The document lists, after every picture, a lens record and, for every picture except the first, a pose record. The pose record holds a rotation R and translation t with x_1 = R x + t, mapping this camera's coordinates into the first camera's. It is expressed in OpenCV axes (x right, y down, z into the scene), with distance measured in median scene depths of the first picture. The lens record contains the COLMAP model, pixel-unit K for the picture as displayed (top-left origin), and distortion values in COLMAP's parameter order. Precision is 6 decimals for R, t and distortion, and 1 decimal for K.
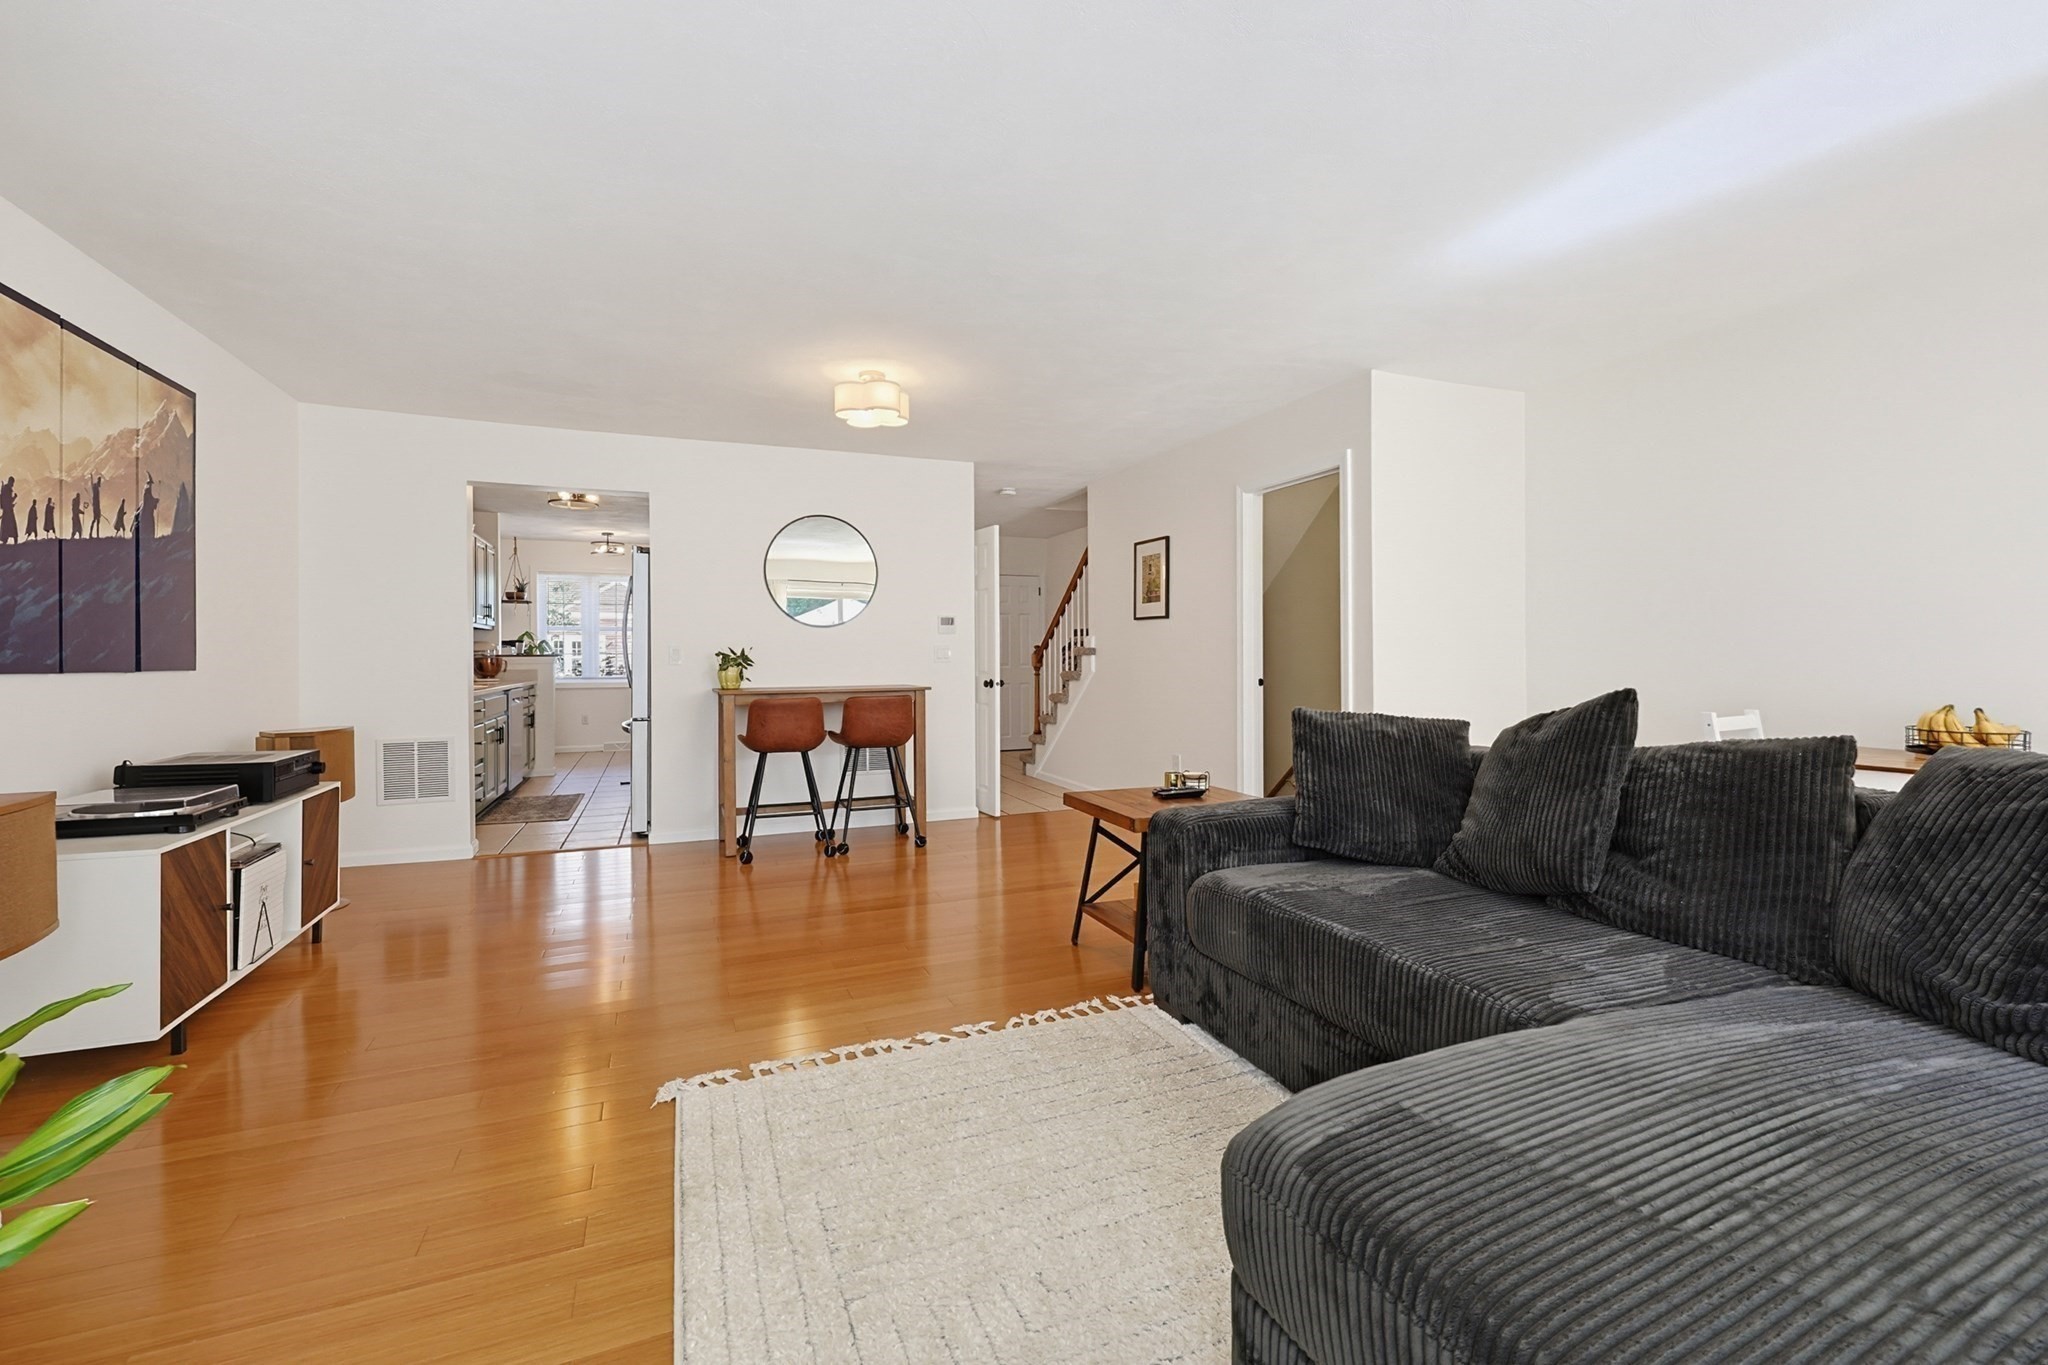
lens RADIAL K [[900.1, 0, 1040.0], [0, 900.1, 661.8], [0, 0, 1]] dist [0.000018, 0.000023]
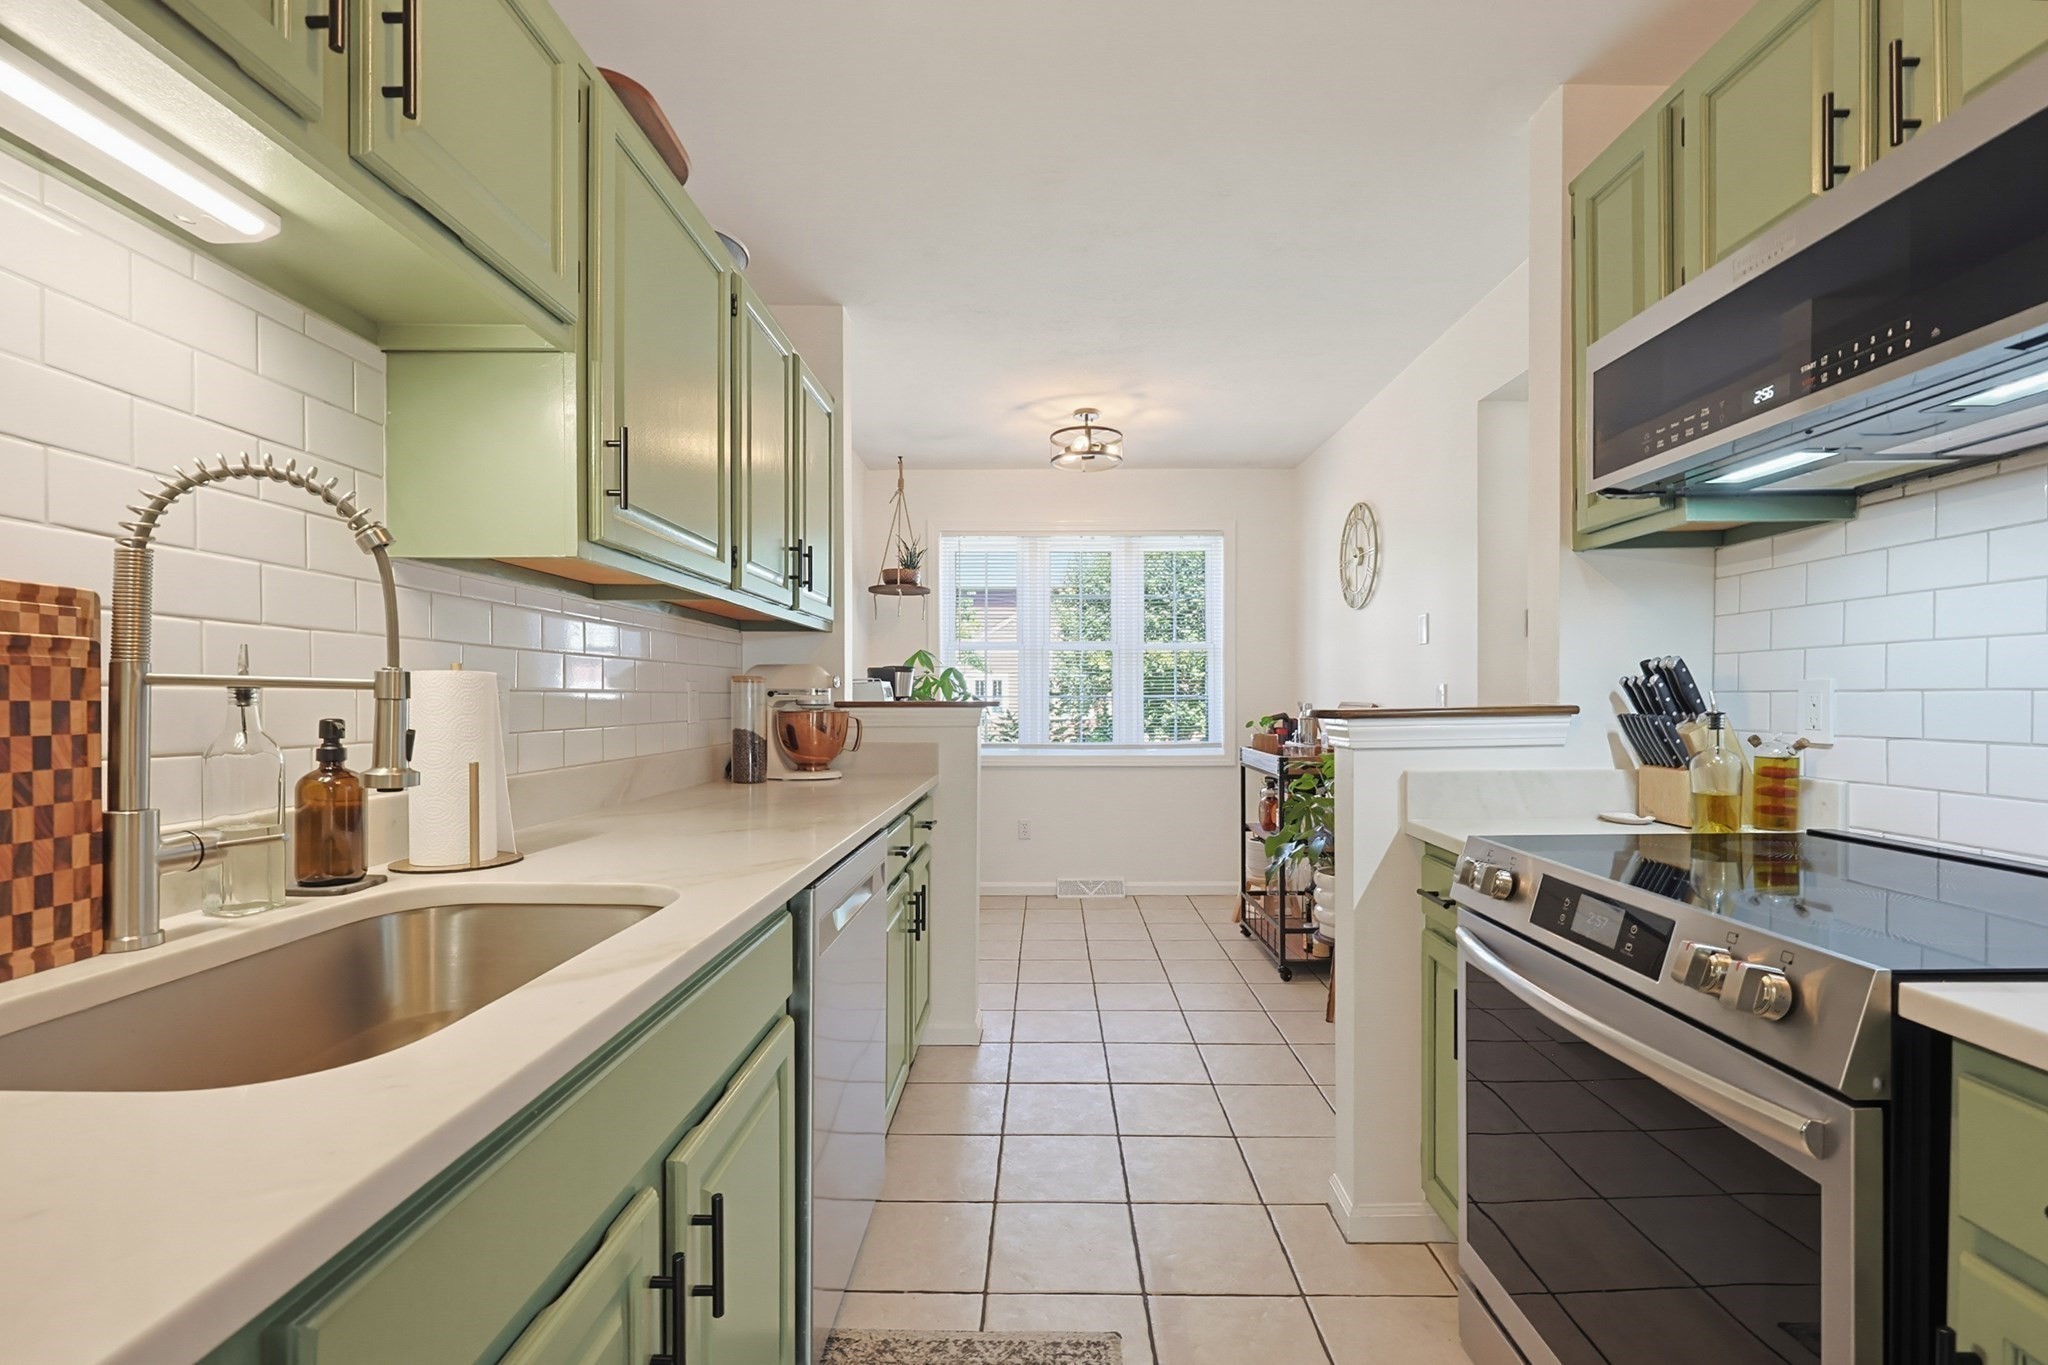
lens RADIAL K [[900.1, 0, 1033.7], [0, 900.1, 696.6], [0, 0, 1]] dist [0.000018, 0.000023]
pose [[0.917362, 0.001568, -0.398050, -1.012589], [-0.003235, 0.999989, -0.003516, -0.024599], [0.398040, 0.004513, 0.917357, 1.826068]]
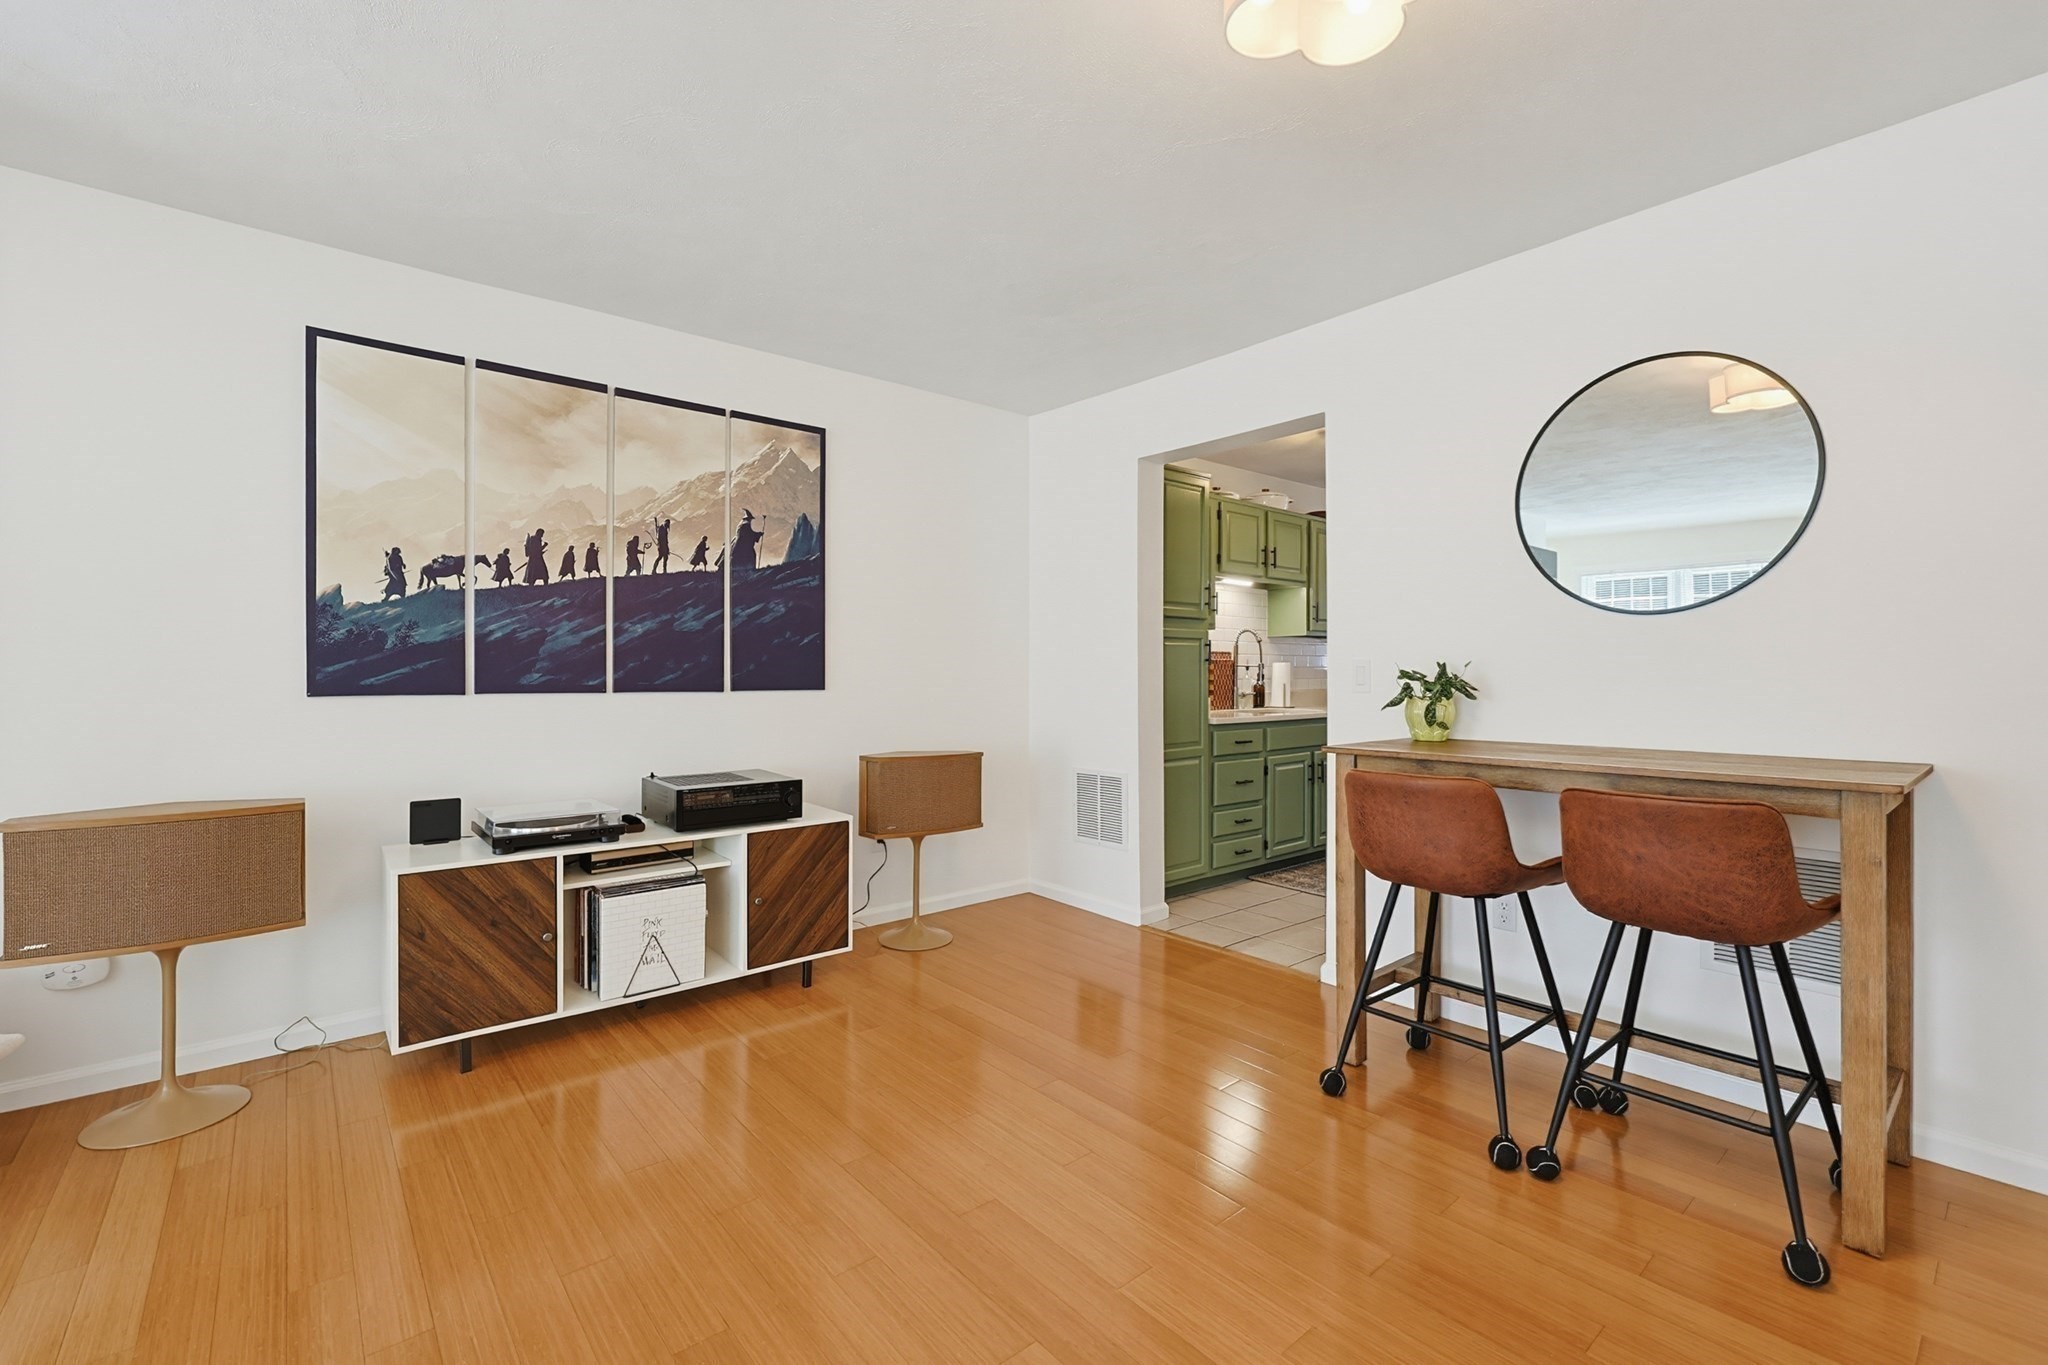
lens RADIAL K [[900.1, 0, 1006.0], [0, 900.1, 680.5], [0, 0, 1]] dist [0.000018, 0.000023]
pose [[0.293436, 0.010044, -0.955926, 0.157210], [-0.006370, 0.999943, 0.008551, -0.014603], [0.955958, 0.003580, 0.293483, 1.033461]]
